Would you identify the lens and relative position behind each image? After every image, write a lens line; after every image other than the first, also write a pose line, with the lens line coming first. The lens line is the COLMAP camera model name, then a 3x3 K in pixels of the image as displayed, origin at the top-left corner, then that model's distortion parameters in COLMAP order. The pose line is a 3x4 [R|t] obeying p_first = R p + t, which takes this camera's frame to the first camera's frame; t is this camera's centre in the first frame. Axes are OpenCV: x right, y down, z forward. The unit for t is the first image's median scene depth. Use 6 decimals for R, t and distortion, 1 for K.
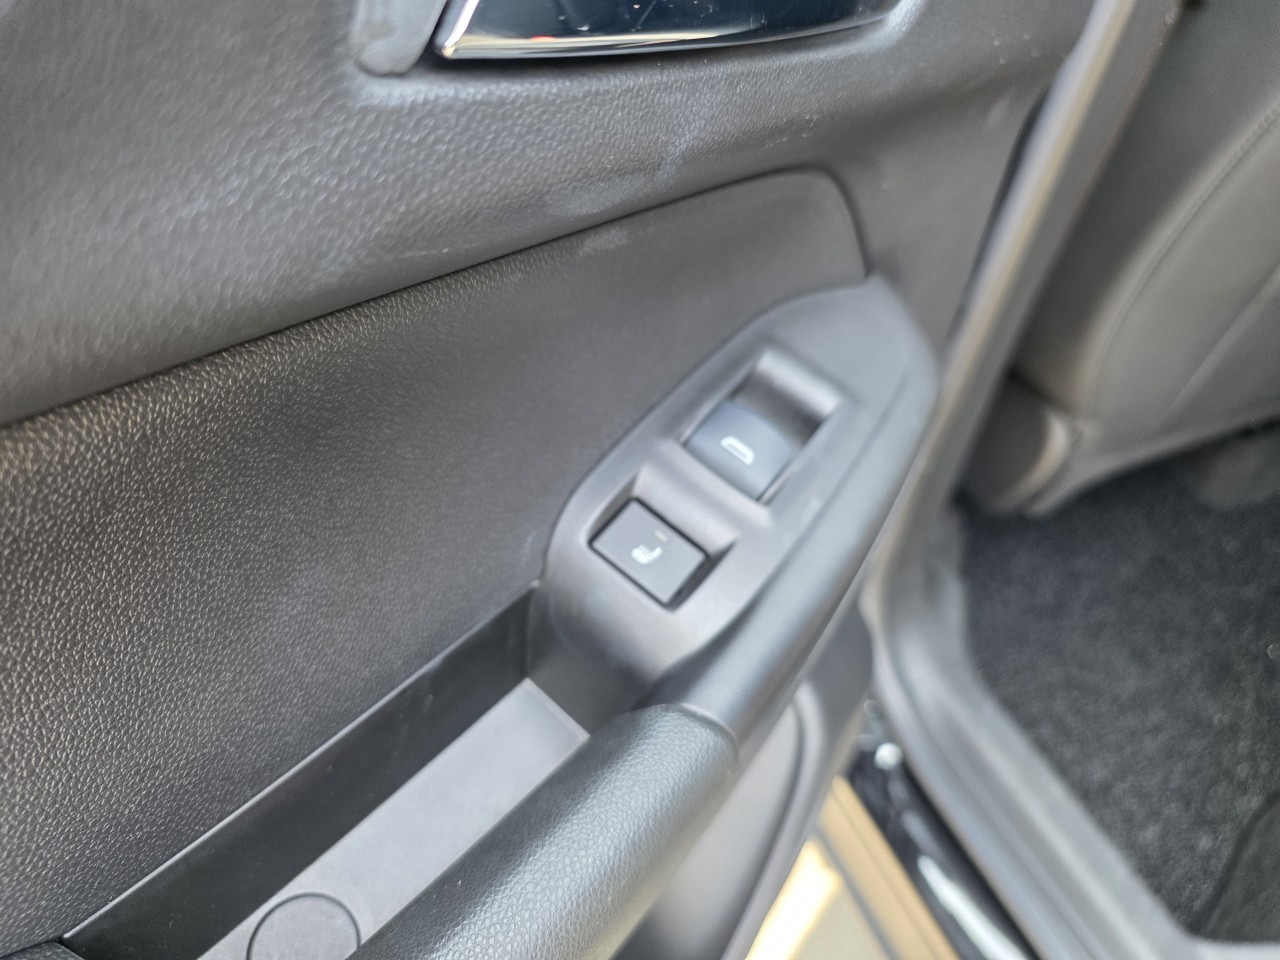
lens RADIAL K [[862.6, 0, 638.2], [0, 862.6, 480.2], [0, 0, 1]] dist [0.028161, -0.007323]
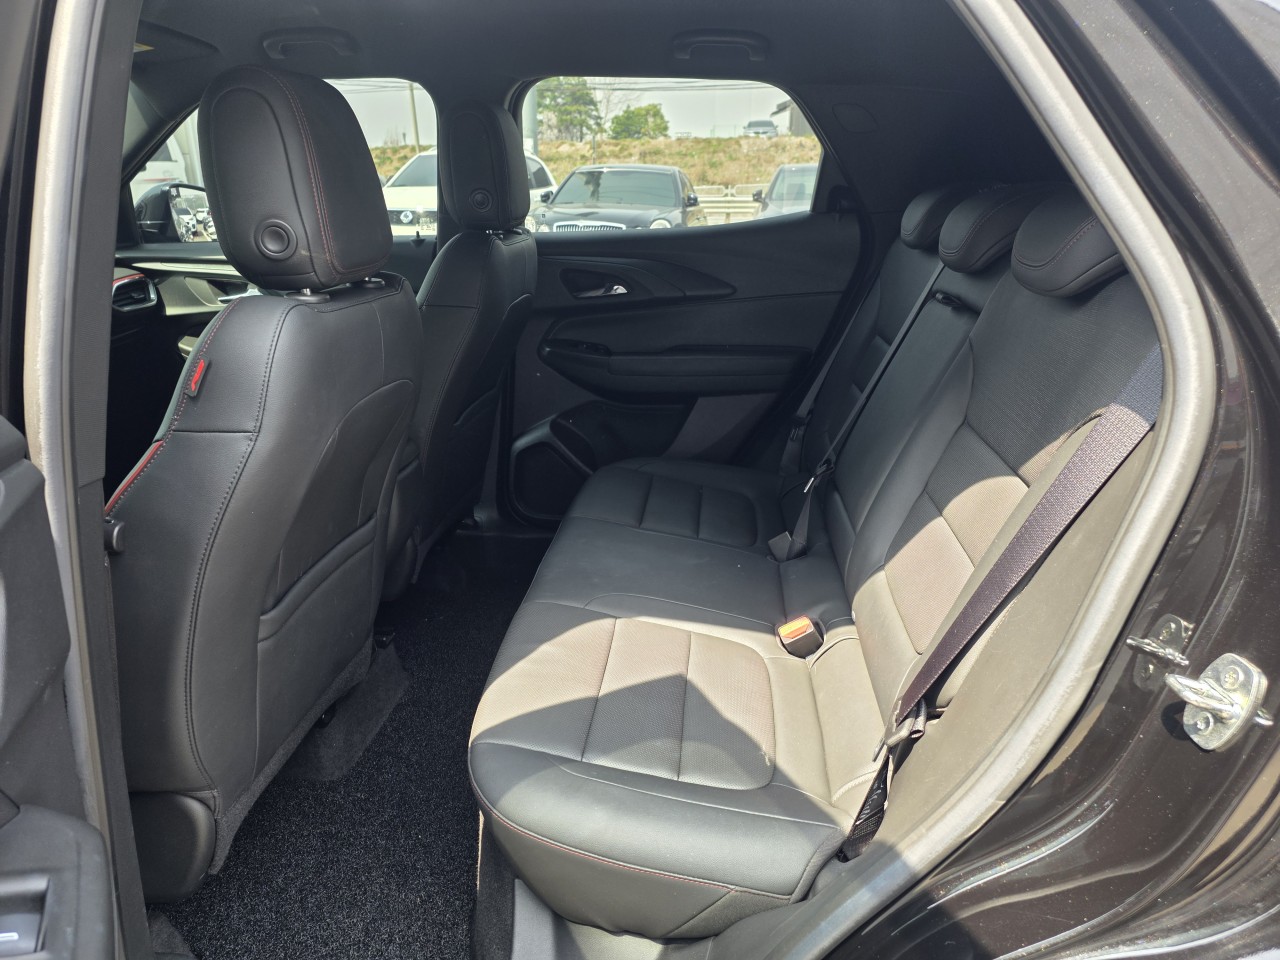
lens RADIAL K [[862.6, 0, 635.0], [0, 862.6, 484.2], [0, 0, 1]] dist [0.028161, -0.007323]
pose [[0.455080, -0.311674, 0.834123, -0.215296], [0.624298, 0.779630, -0.049291, 0.055664], [-0.634945, 0.543173, 0.549371, -0.554888]]
